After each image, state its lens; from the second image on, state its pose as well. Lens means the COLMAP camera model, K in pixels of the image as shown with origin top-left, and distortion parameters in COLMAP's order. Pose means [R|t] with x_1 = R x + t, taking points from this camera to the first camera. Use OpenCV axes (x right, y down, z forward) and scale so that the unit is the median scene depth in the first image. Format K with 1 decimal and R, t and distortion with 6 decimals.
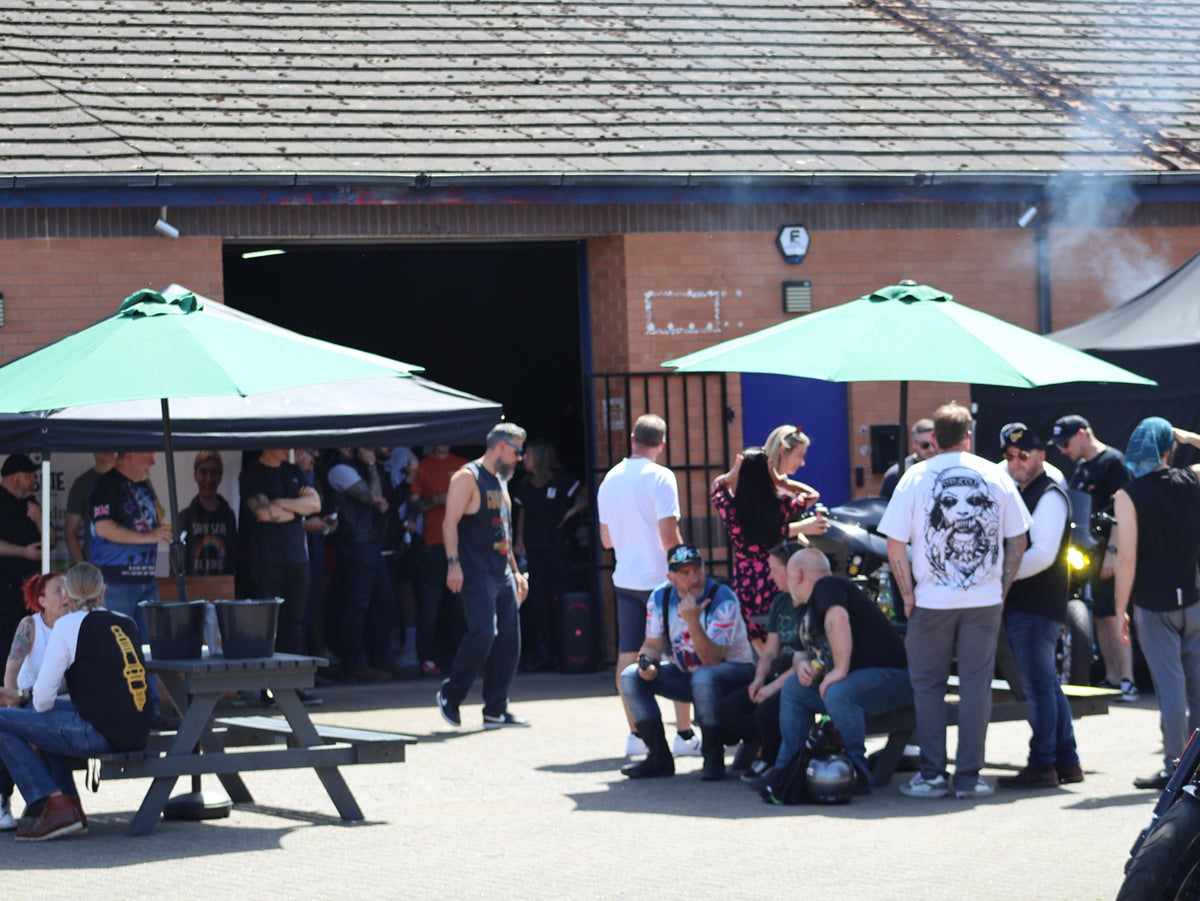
lens RADIAL K [[4696.3, 0, 600.0], [0, 4696.3, 450.5], [0, 0, 1]] dist [-0.136707, 0.654923]
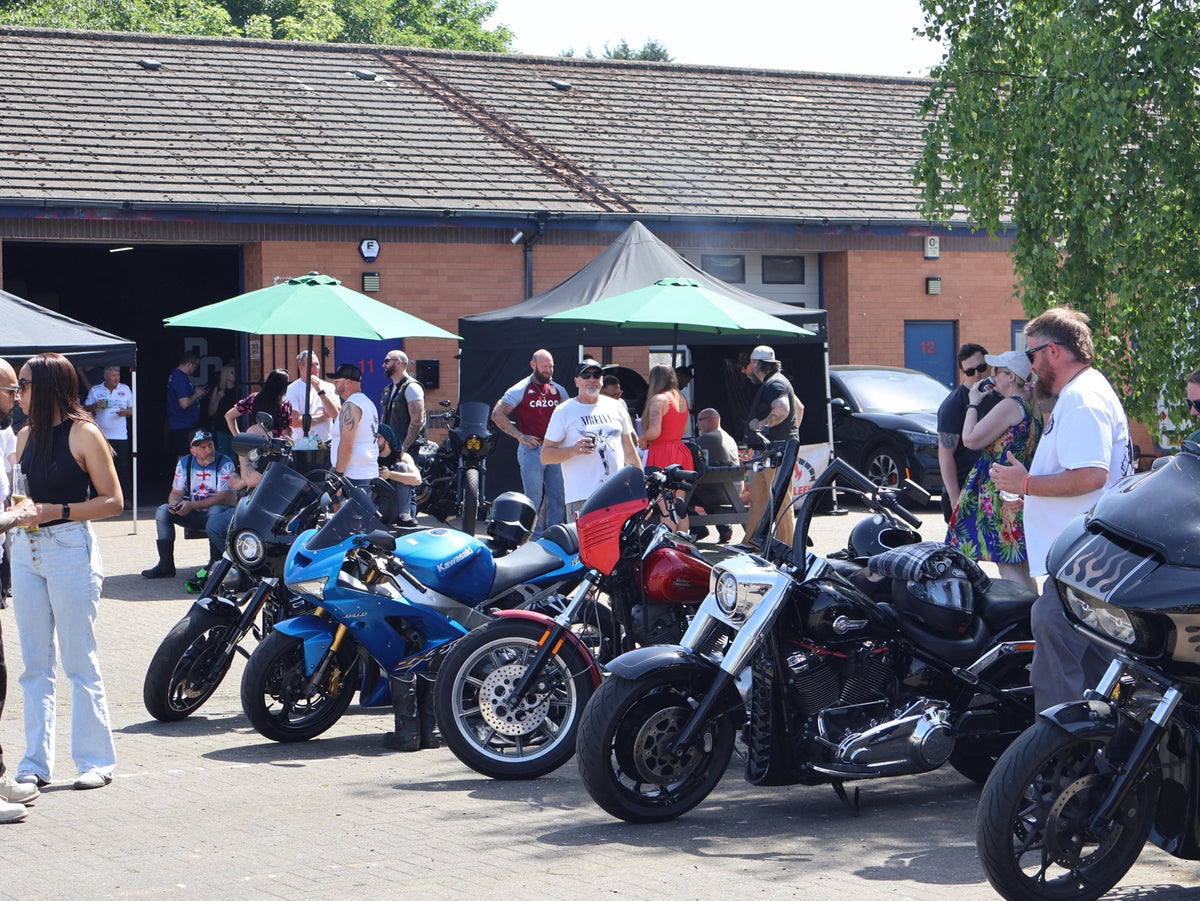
lens RADIAL K [[2645.8, 0, 600.0], [0, 2645.8, 450.5], [0, 0, 1]] dist [0.005006, -0.094484]
pose [[0.999538, 0.023636, 0.019095, 0.106900], [-0.024192, 0.999273, 0.029476, -0.002588], [-0.018384, -0.029924, 0.999383, 0.056722]]
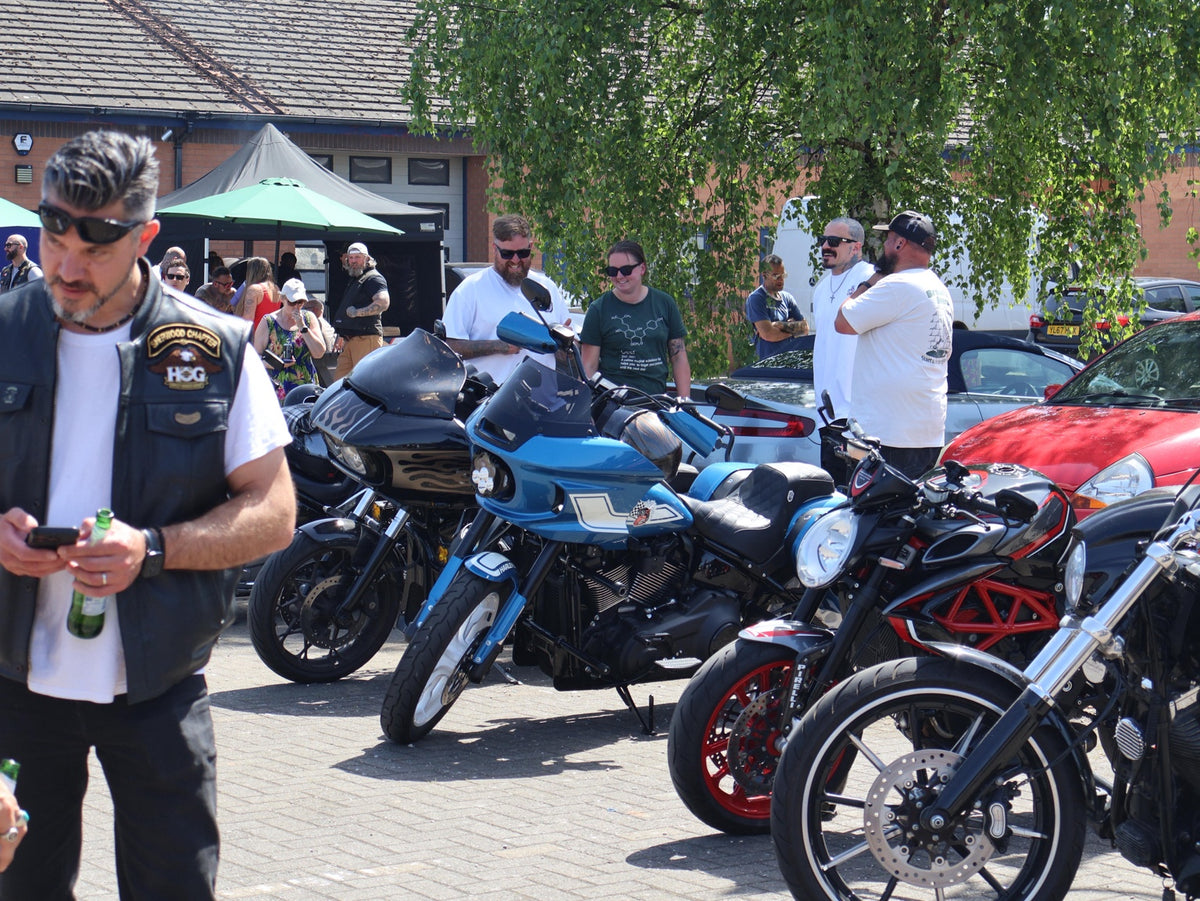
lens RADIAL K [[2639.3, 0, 600.0], [0, 2639.3, 450.5], [0, 0, 1]] dist [0.009235, -0.131815]
pose [[0.993073, 0.037829, 0.111244, 0.150547], [-0.045229, 0.996875, 0.064769, -0.003305], [-0.108446, -0.069352, 0.991680, -0.012645]]
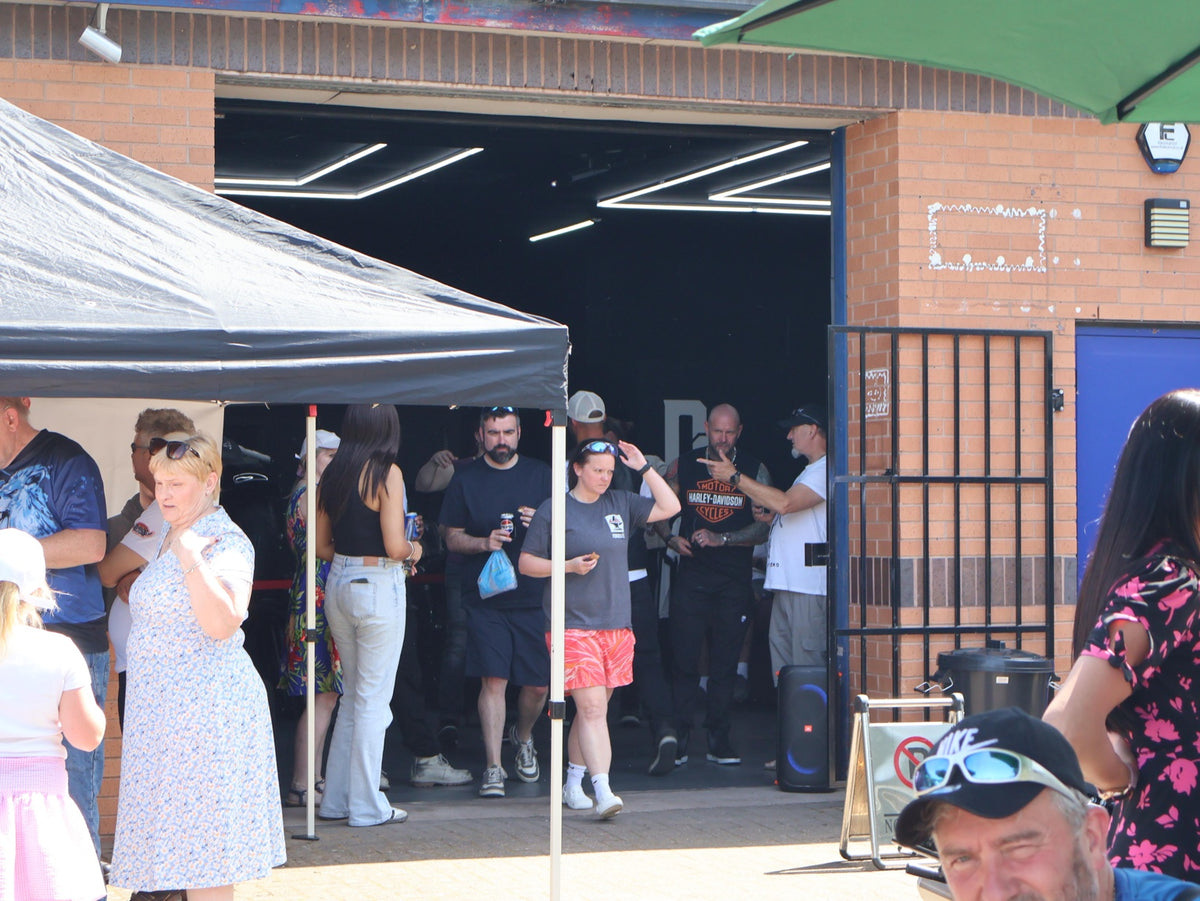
lens RADIAL K [[2645.8, 0, 600.0], [0, 2645.8, 450.5], [0, 0, 1]] dist [0.005006, -0.094484]
pose [[0.987874, 0.031937, -0.151939, 0.020958], [-0.033688, 0.999392, -0.008968, 0.004667], [0.151560, 0.013978, 0.988349, 0.625966]]
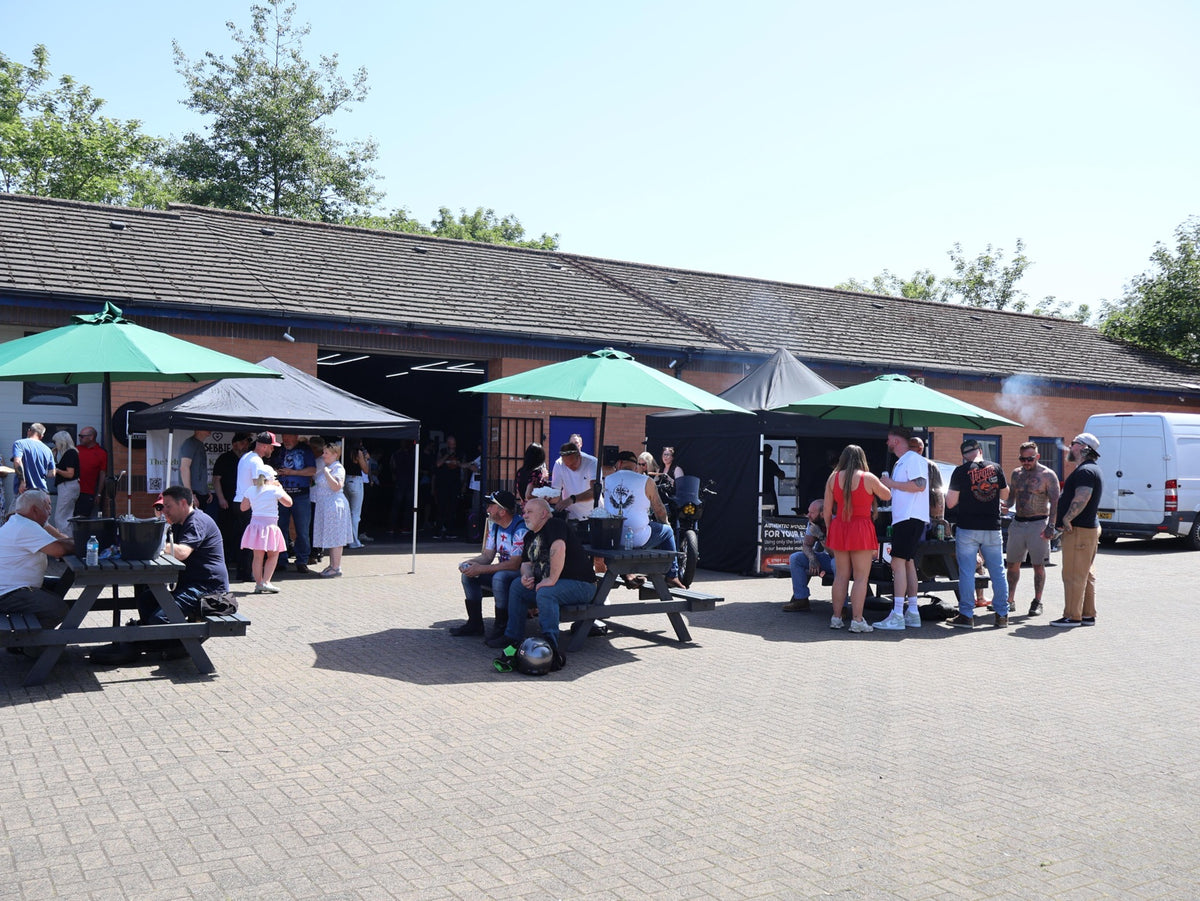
lens RADIAL K [[1132.7, 0, 600.0], [0, 1132.7, 450.5], [0, 0, 1]] dist [-0.002174, 0.001103]
pose [[0.997867, 0.054252, 0.036301, 0.035223], [-0.053826, 0.998471, -0.012614, 0.004673], [-0.036930, 0.010633, 0.999261, 0.422928]]
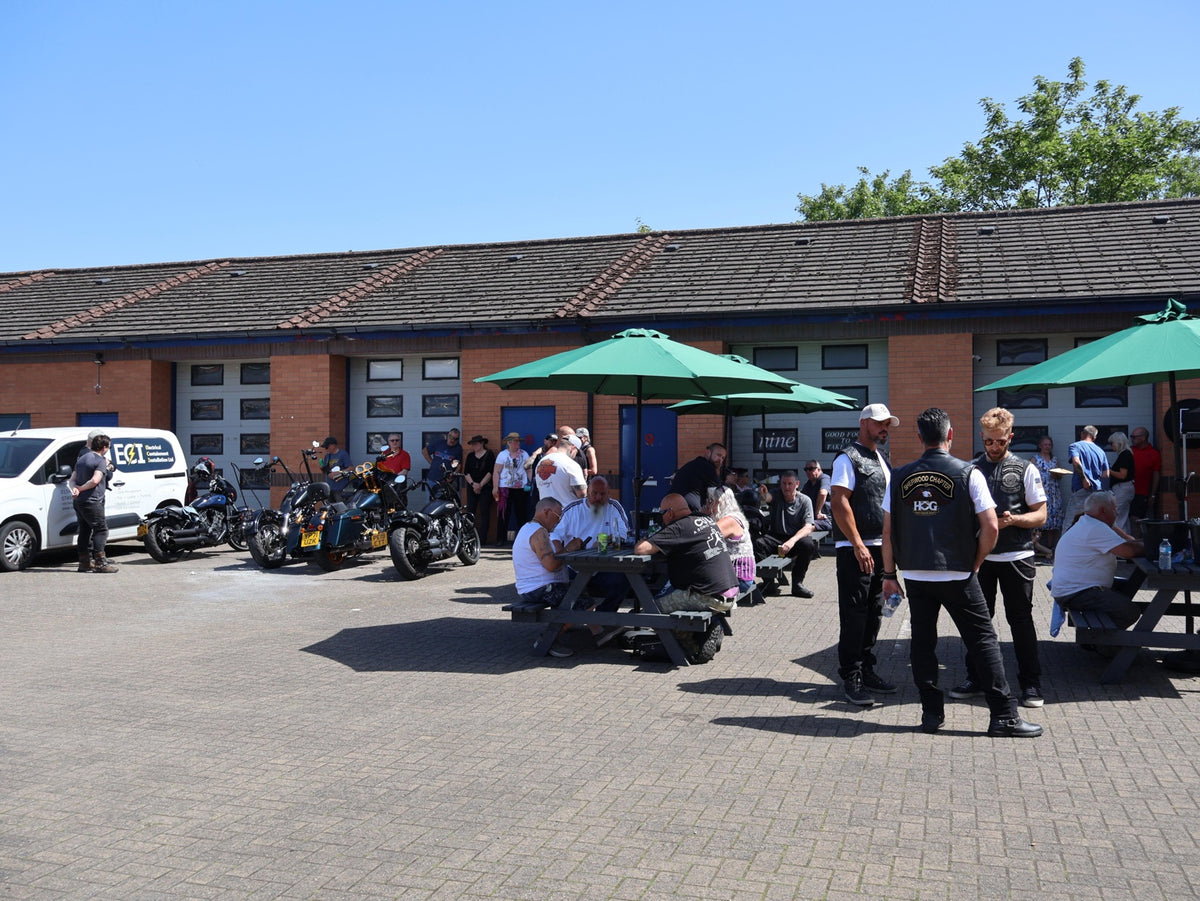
lens RADIAL K [[1132.7, 0, 600.0], [0, 1132.7, 450.5], [0, 0, 1]] dist [-0.002174, 0.001103]
pose [[0.680895, 0.030151, -0.731760, 0.029649], [-0.021432, 0.999545, 0.021241, 0.004678], [0.732068, 0.001220, 0.681231, 0.420933]]
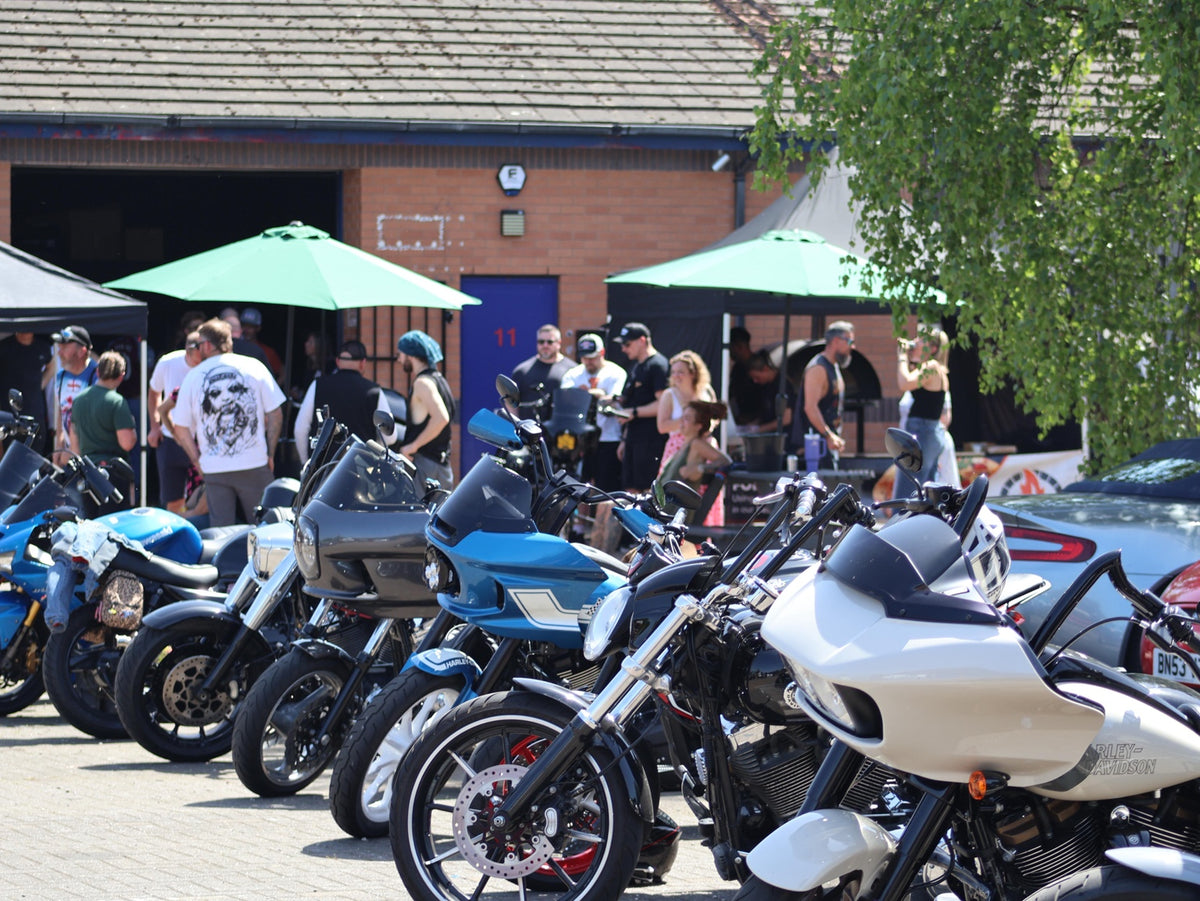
lens RADIAL K [[4696.3, 0, 600.0], [0, 4696.3, 450.5], [0, 0, 1]] dist [-0.136707, 0.654923]
pose [[0.987456, 0.040816, -0.152530, 0.254167], [-0.036861, 0.998909, 0.028675, -0.009359], [0.153534, -0.022693, 0.987883, -0.209394]]
